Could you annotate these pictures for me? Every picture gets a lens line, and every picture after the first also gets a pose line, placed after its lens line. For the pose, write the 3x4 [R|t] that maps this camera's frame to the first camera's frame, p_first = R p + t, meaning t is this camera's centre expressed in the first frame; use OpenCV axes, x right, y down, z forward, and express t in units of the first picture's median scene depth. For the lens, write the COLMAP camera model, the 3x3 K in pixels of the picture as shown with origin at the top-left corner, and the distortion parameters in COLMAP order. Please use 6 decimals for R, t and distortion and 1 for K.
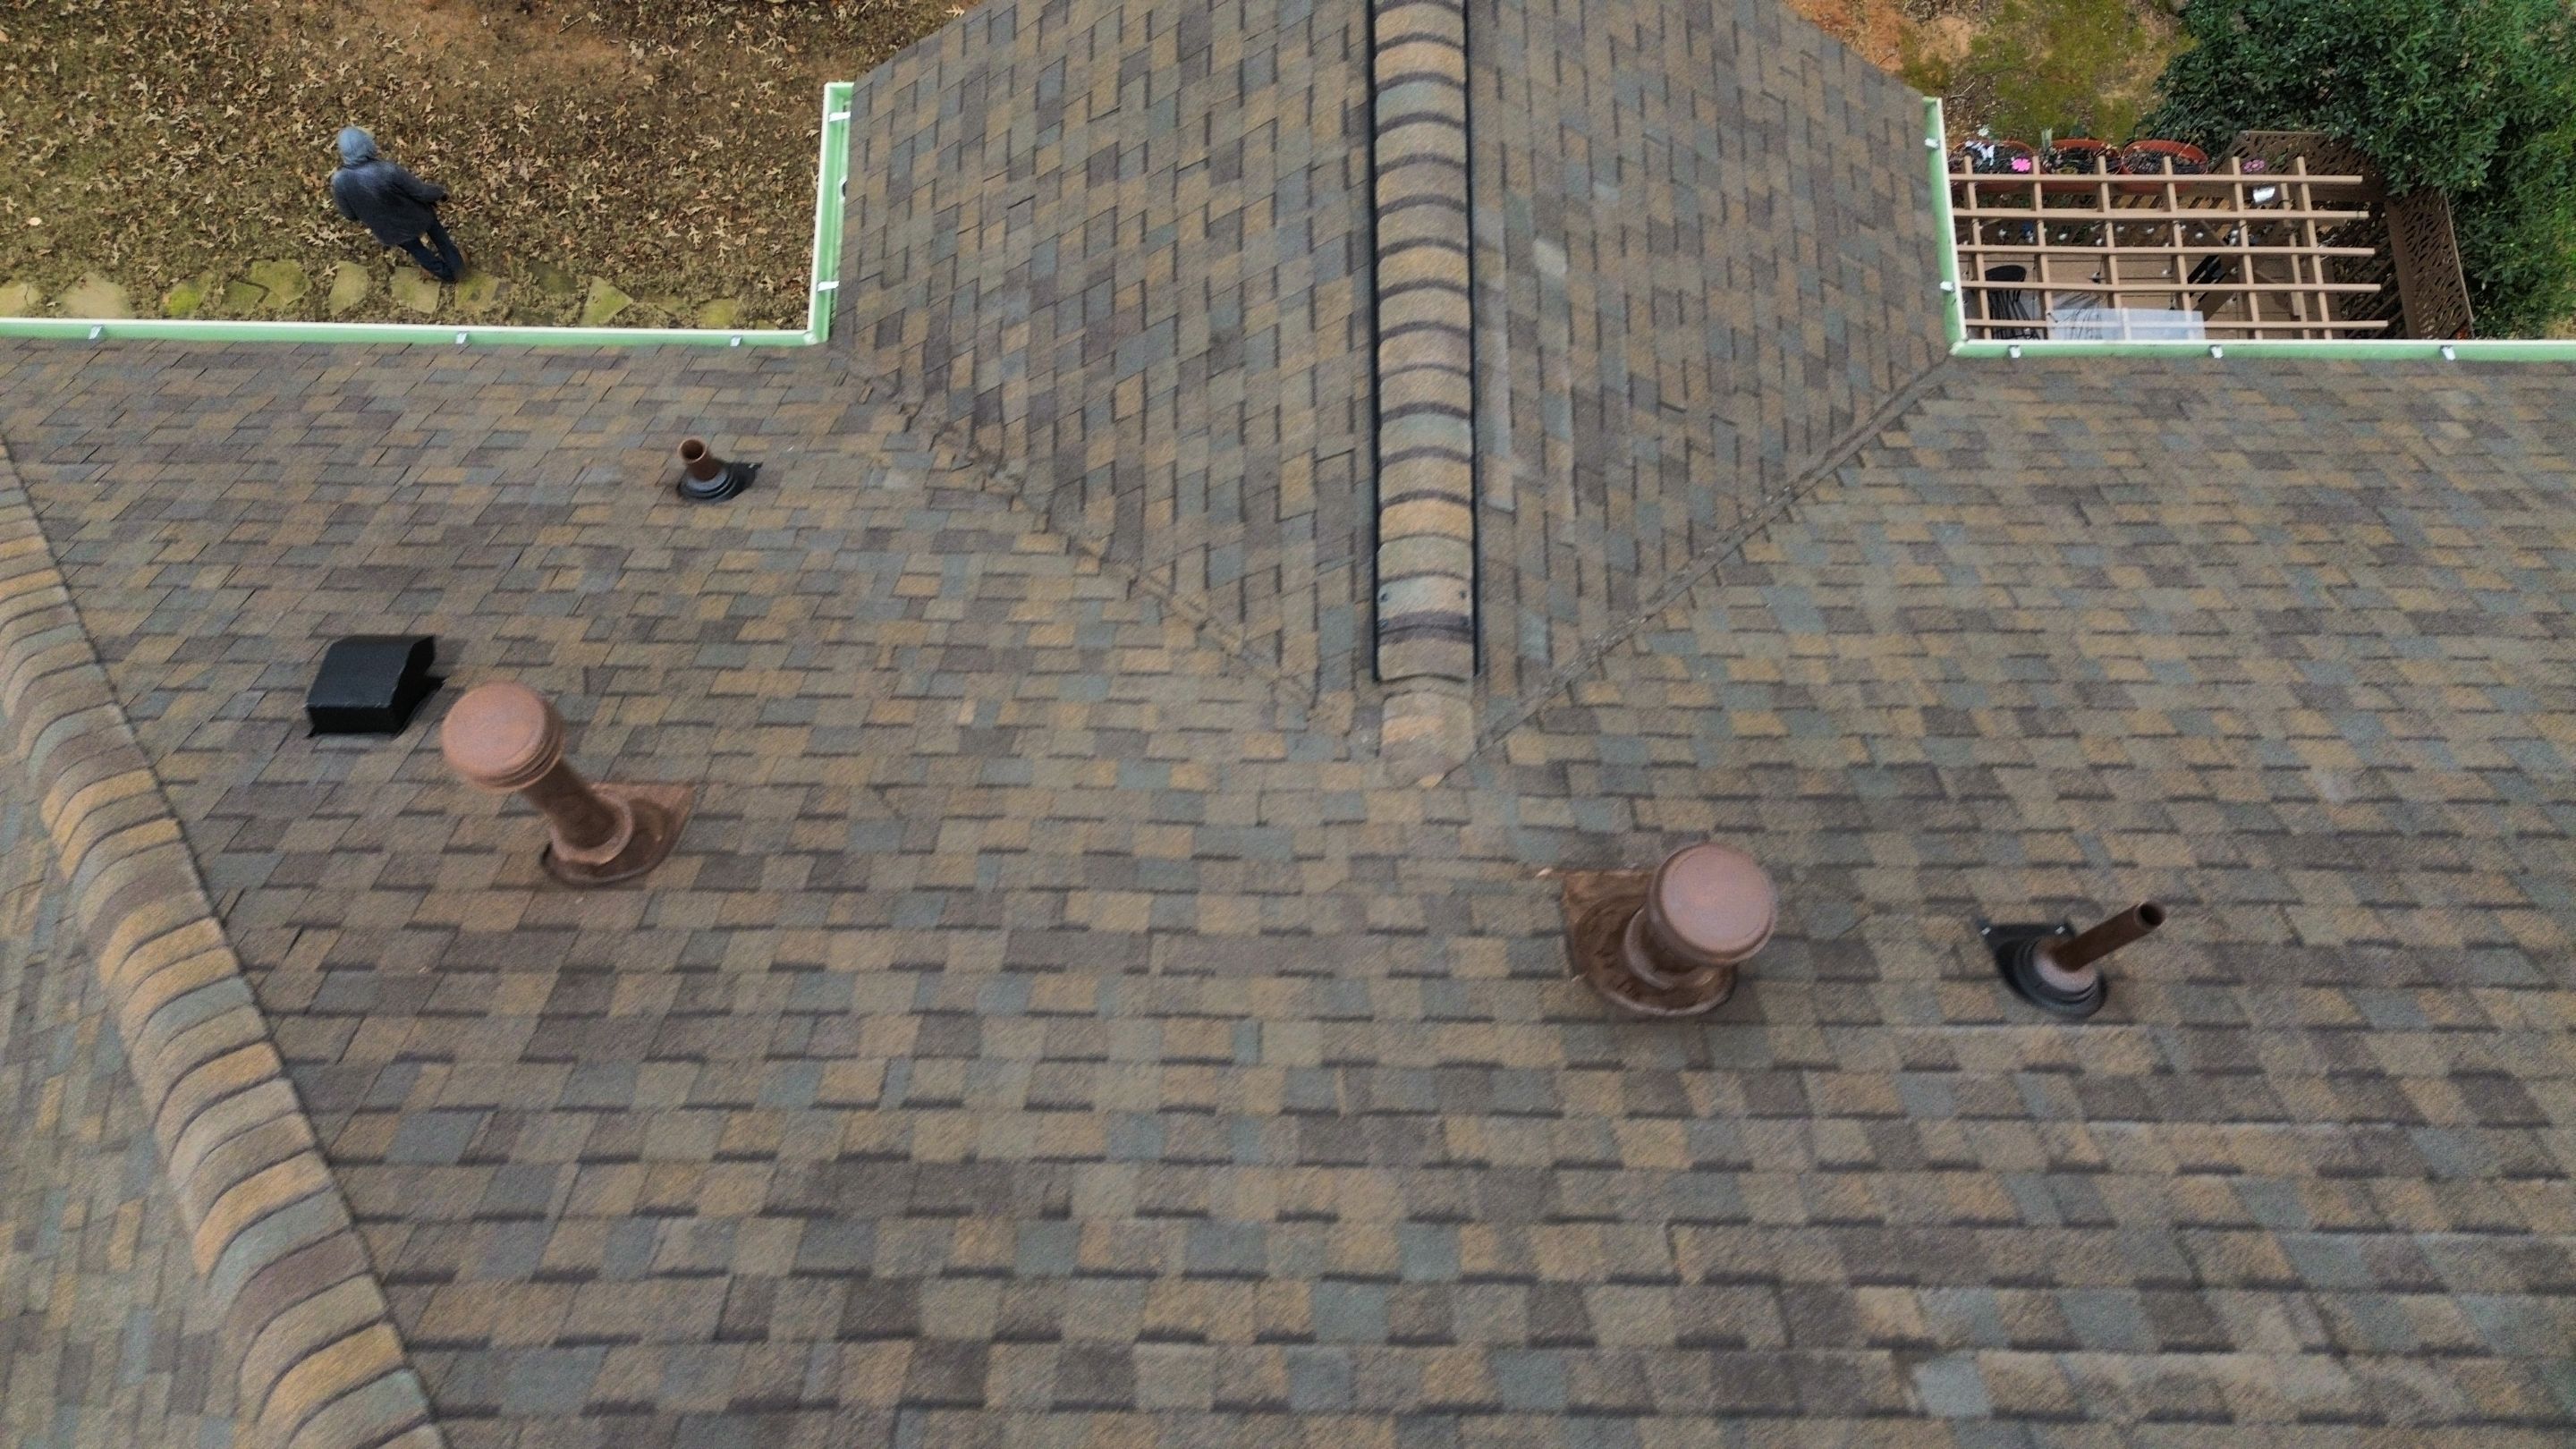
lens RADIAL K [[1817.4, 0, 1272.9], [0, 1817.4, 709.5], [0, 0, 1]] dist [0.055817, -0.009291]
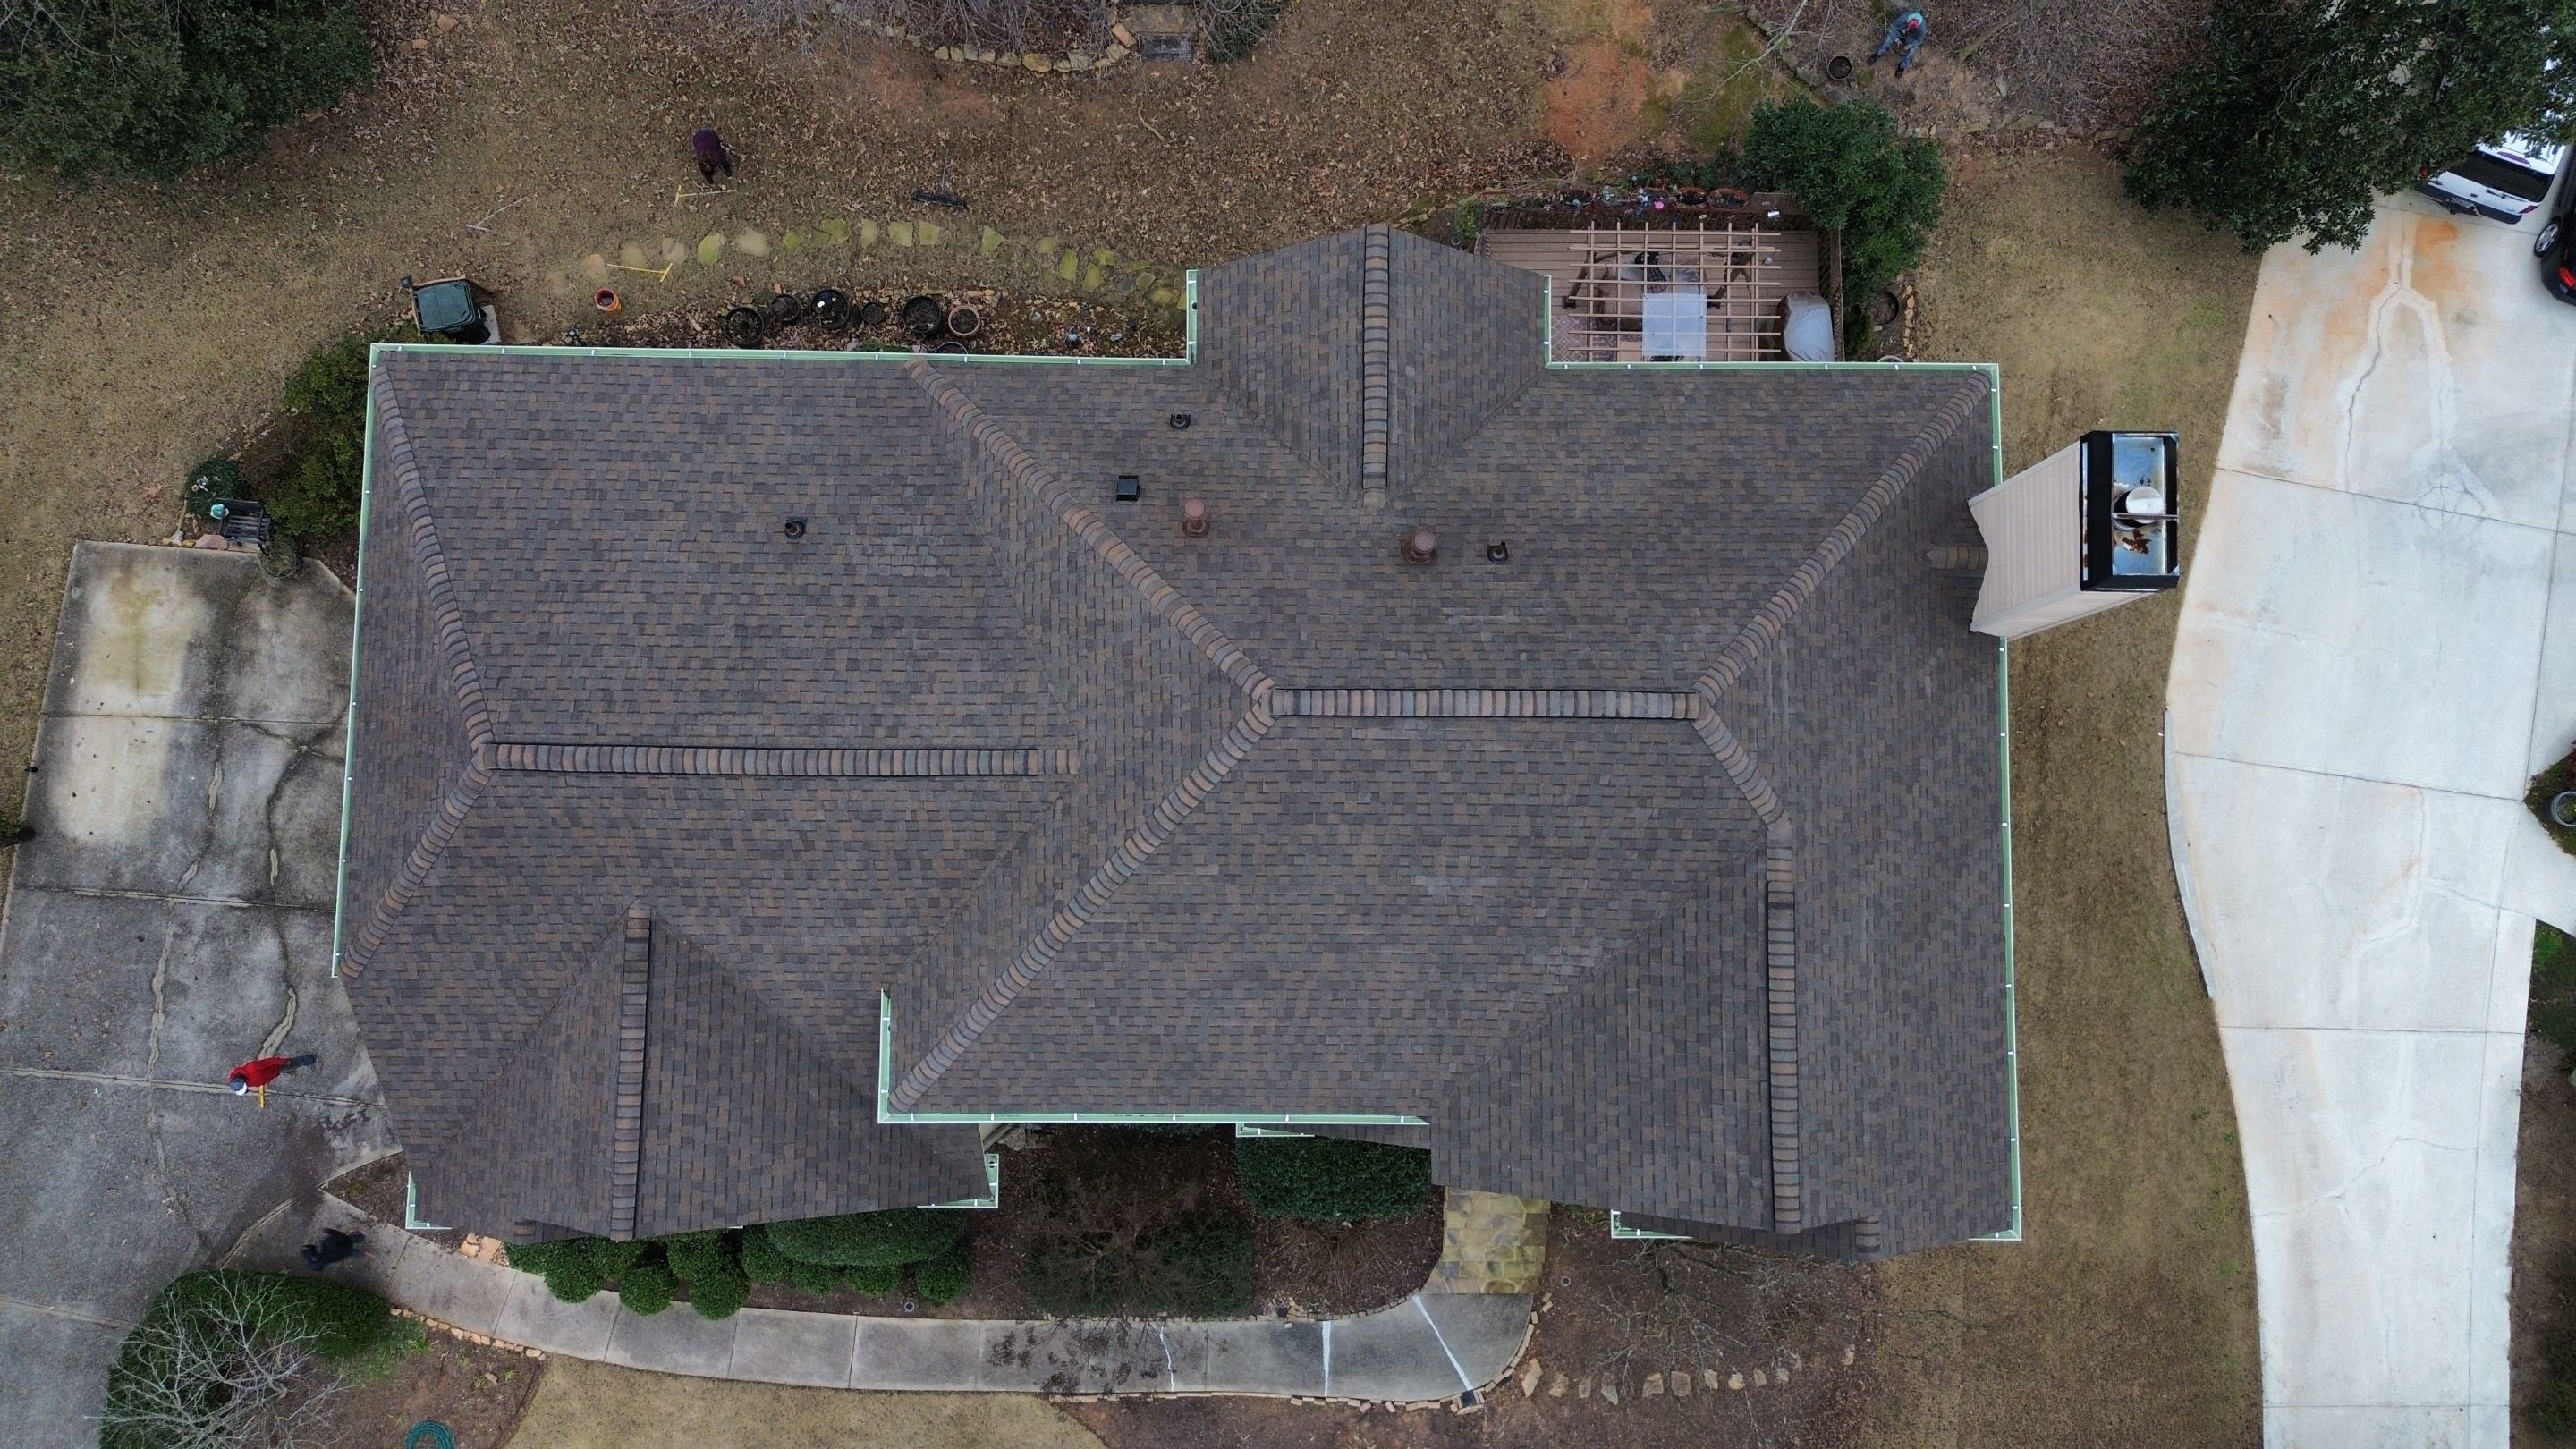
lens RADIAL K [[1817.4, 0, 1289.6], [0, 1817.4, 722.7], [0, 0, 1]] dist [0.055817, -0.009291]
pose [[0.999965, 0.001146, 0.008294, -0.132474], [-0.002870, 0.977495, 0.210940, -0.337237], [-0.007866, -0.210956, 0.977464, -2.920932]]
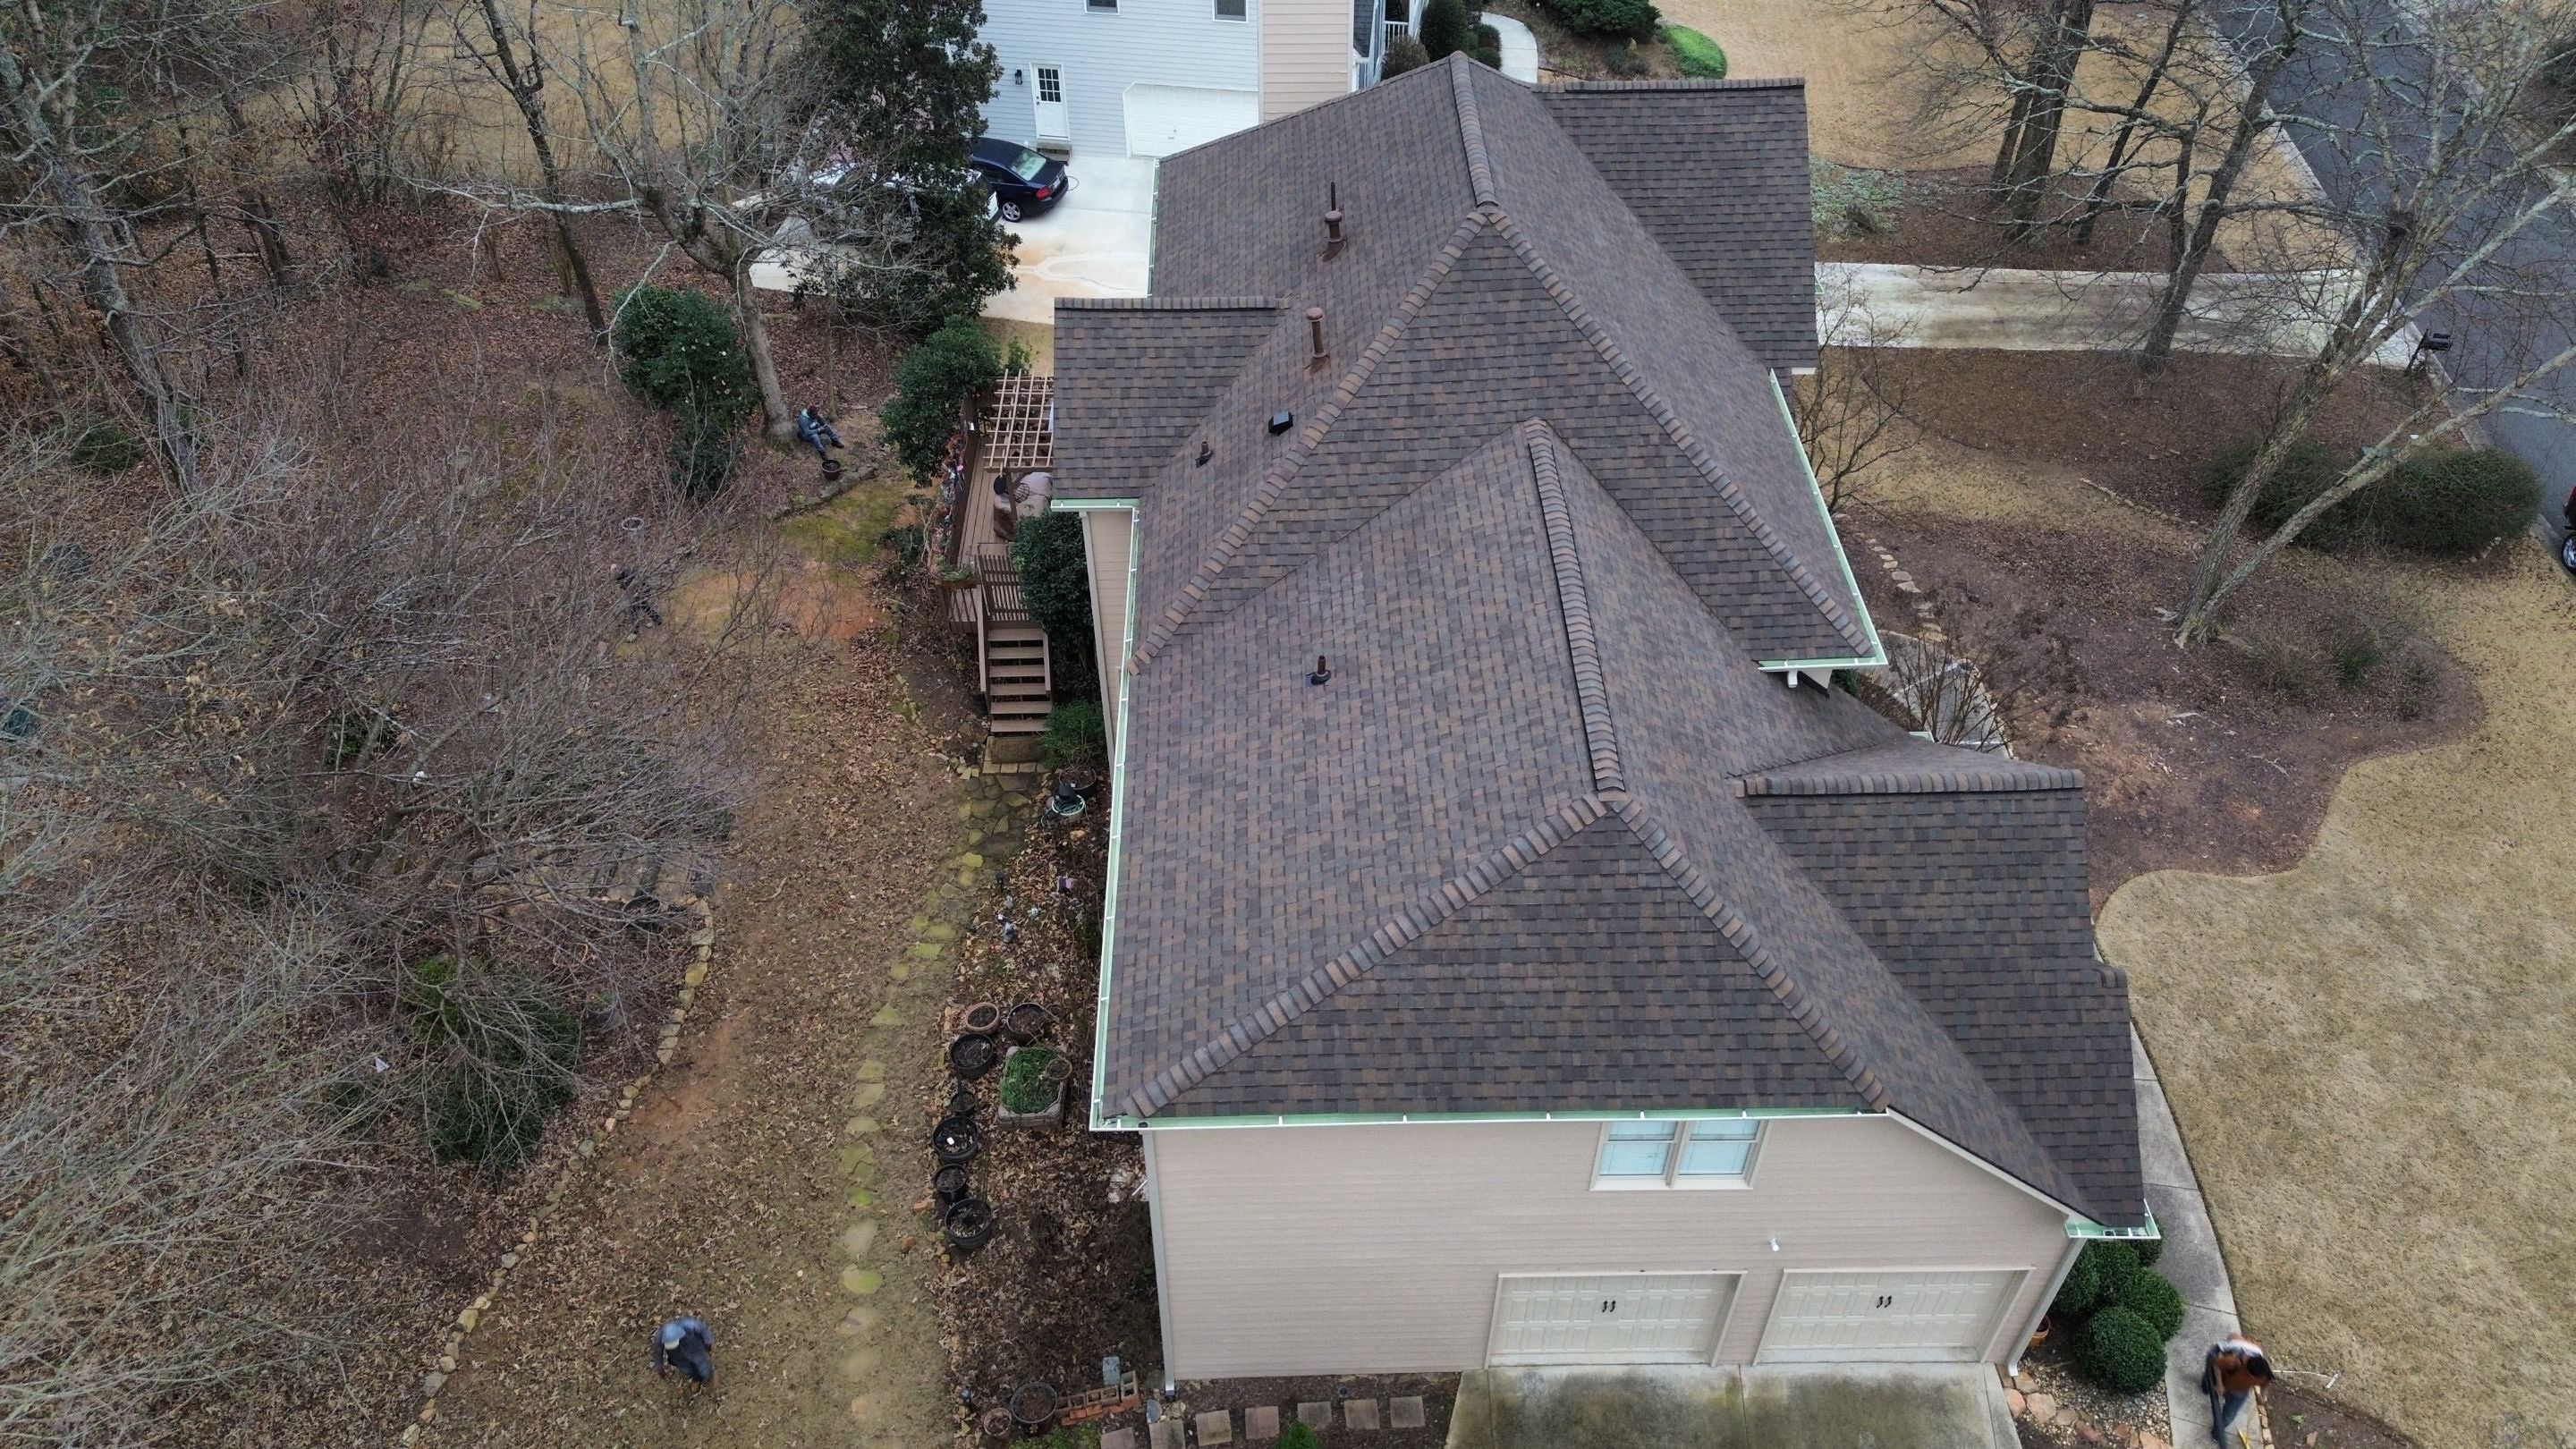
lens RADIAL K [[1817.4, 0, 1296.5], [0, 1817.4, 723.6], [0, 0, 1]] dist [0.055817, -0.009291]
pose [[-0.033101, -0.686530, 0.726348, -4.087272], [0.953738, 0.195582, 0.228324, -0.821920], [-0.298812, 0.700303, 0.648296, -1.345277]]
